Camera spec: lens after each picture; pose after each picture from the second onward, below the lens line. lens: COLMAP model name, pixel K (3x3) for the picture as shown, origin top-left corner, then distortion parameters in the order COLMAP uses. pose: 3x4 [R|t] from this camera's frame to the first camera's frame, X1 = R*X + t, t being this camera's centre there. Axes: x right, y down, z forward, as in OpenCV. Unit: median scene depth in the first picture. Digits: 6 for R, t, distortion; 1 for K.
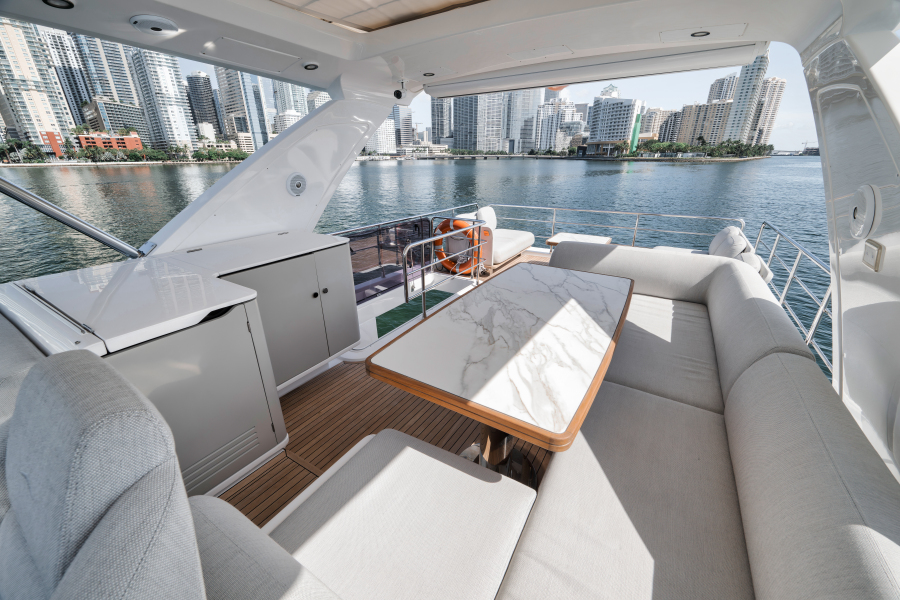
lens RADIAL K [[353.3, 0, 455.0], [0, 353.3, 294.8], [0, 0, 1]] dist [0.002458, -0.000458]
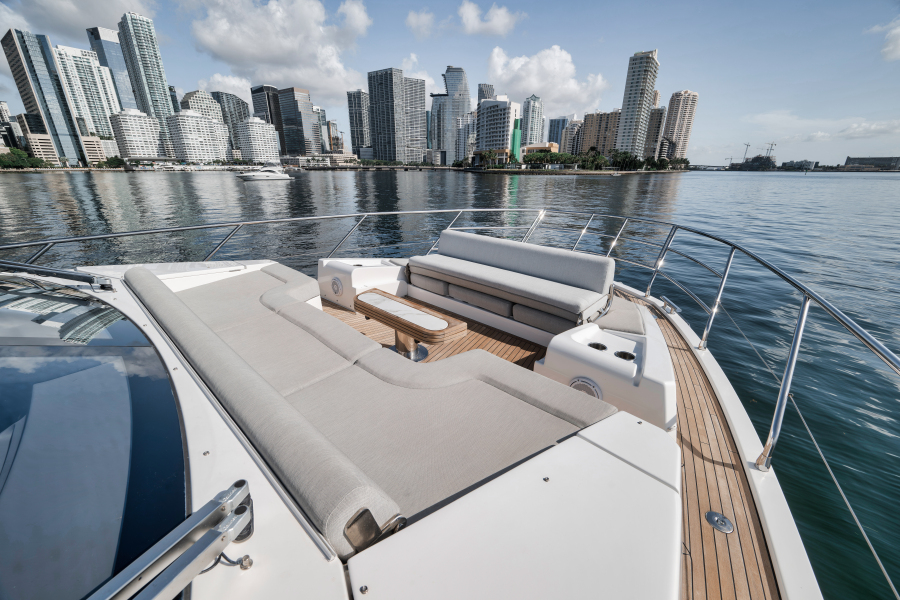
lens RADIAL K [[353.3, 0, 450.6], [0, 353.3, 298.0], [0, 0, 1]] dist [0.002458, -0.000458]
pose [[0.995452, -0.025053, 0.091912, 0.206738], [0.027040, 0.999425, -0.020445, -0.051271], [-0.091347, 0.022837, 0.995557, 0.134881]]
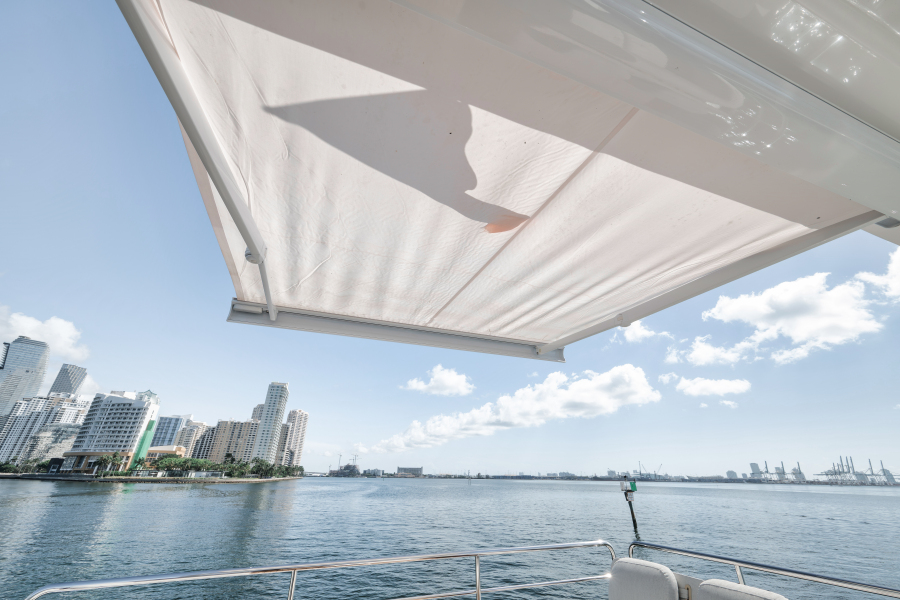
lens RADIAL K [[353.3, 0, 446.9], [0, 353.3, 300.1], [0, 0, 1]] dist [0.002458, -0.000458]
pose [[0.516289, 0.391271, 0.761809, 0.111898], [0.301794, 0.749350, -0.589402, -0.031382], [-0.801477, 0.534212, 0.268798, 0.080030]]
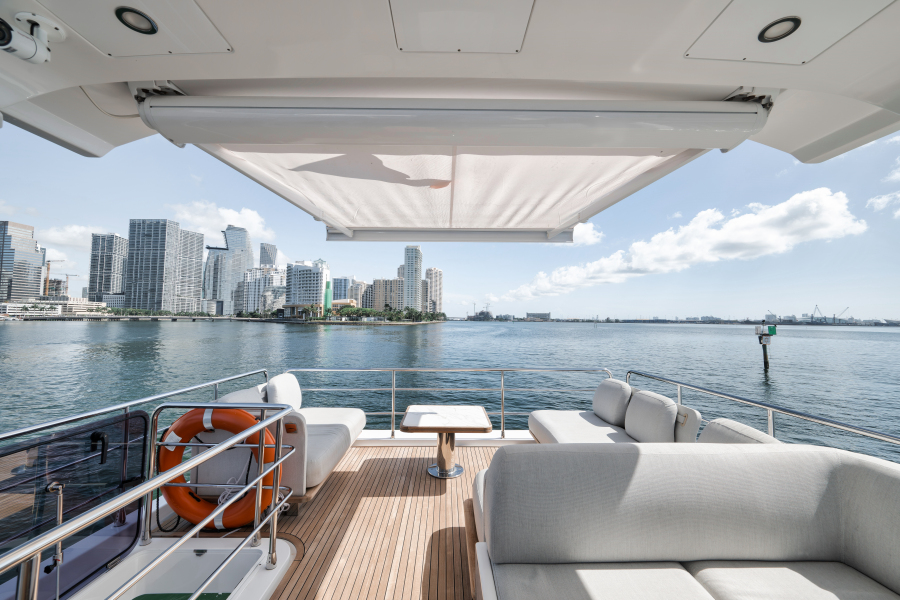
lens RADIAL K [[353.3, 0, 449.1], [0, 353.3, 298.2], [0, 0, 1]] dist [0.002458, -0.000458]
pose [[0.773762, 0.049446, 0.631543, 0.110701], [0.220221, 0.913772, -0.341355, -0.029303], [-0.593965, 0.403207, 0.696154, 0.073815]]
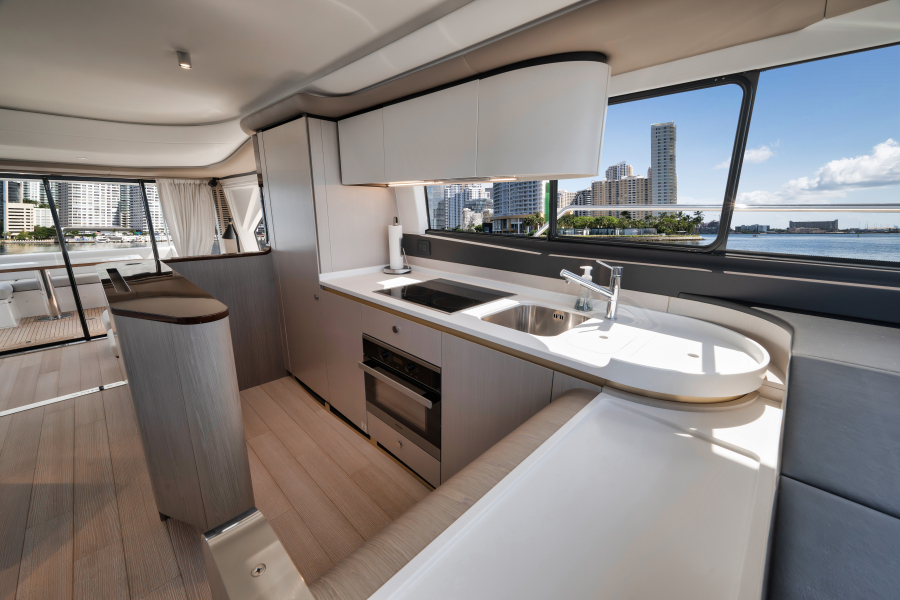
lens RADIAL K [[353.3, 0, 450.1], [0, 353.3, 297.4], [0, 0, 1]] dist [0.002458, -0.000458]
pose [[0.983584, -0.034565, 0.177108, 0.128801], [0.069243, 0.978644, -0.193551, -0.106249], [-0.166635, 0.202637, 0.964972, 0.276254]]
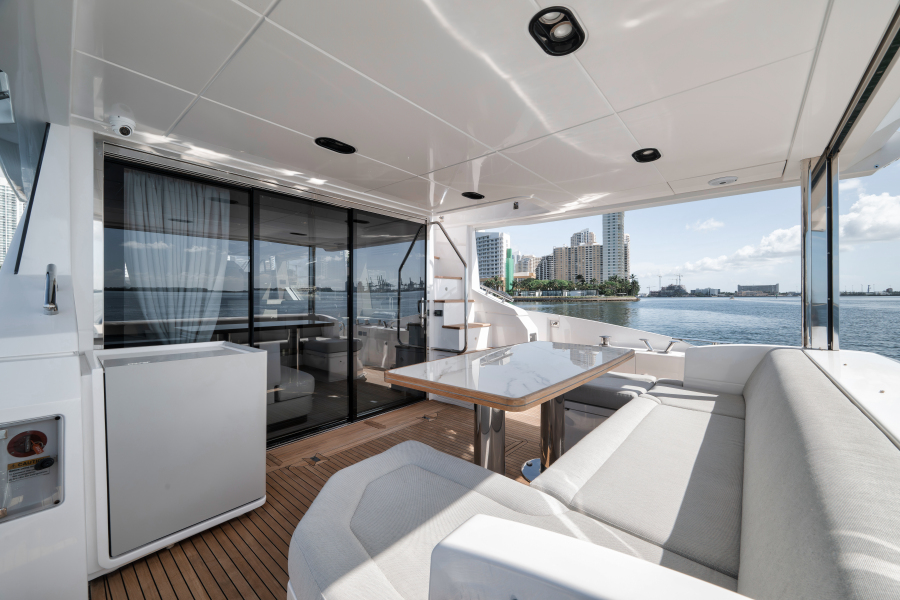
lens RADIAL K [[353.3, 0, 451.3], [0, 353.3, 296.6], [0, 0, 1]] dist [0.002458, -0.000458]
pose [[0.969412, -0.002748, 0.245422, 0.140173], [0.093228, 0.929115, -0.357846, -0.092663], [-0.227042, 0.369780, 0.900952, 0.247094]]
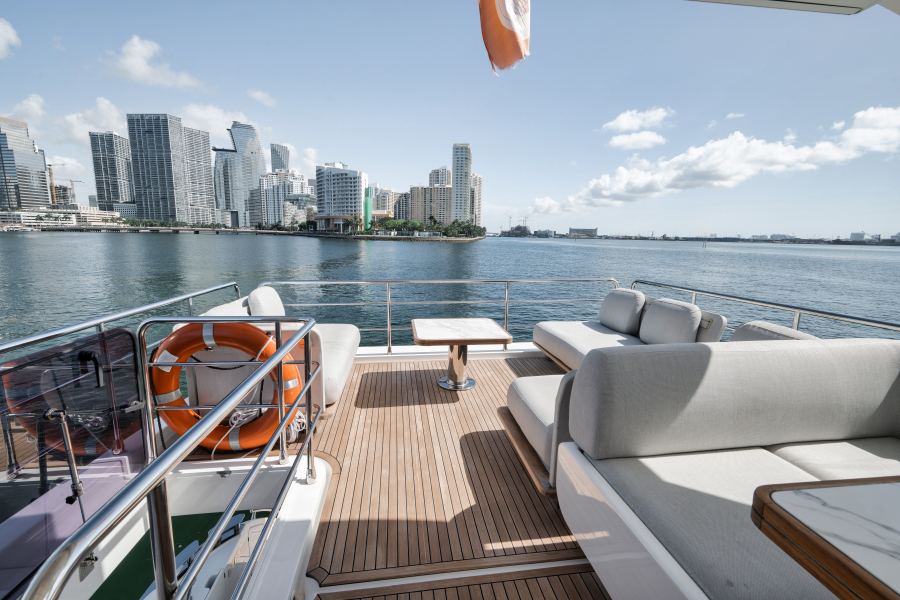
lens RADIAL K [[386.1, 0, 451.1], [0, 386.1, 297.1], [0, 0, 1]] dist [0.001235, -0.001272]
pose [[0.811364, -0.073878, 0.579854, 0.089589], [0.191845, 0.970689, -0.144767, -0.056777], [-0.552163, 0.228701, 0.801755, 0.143786]]
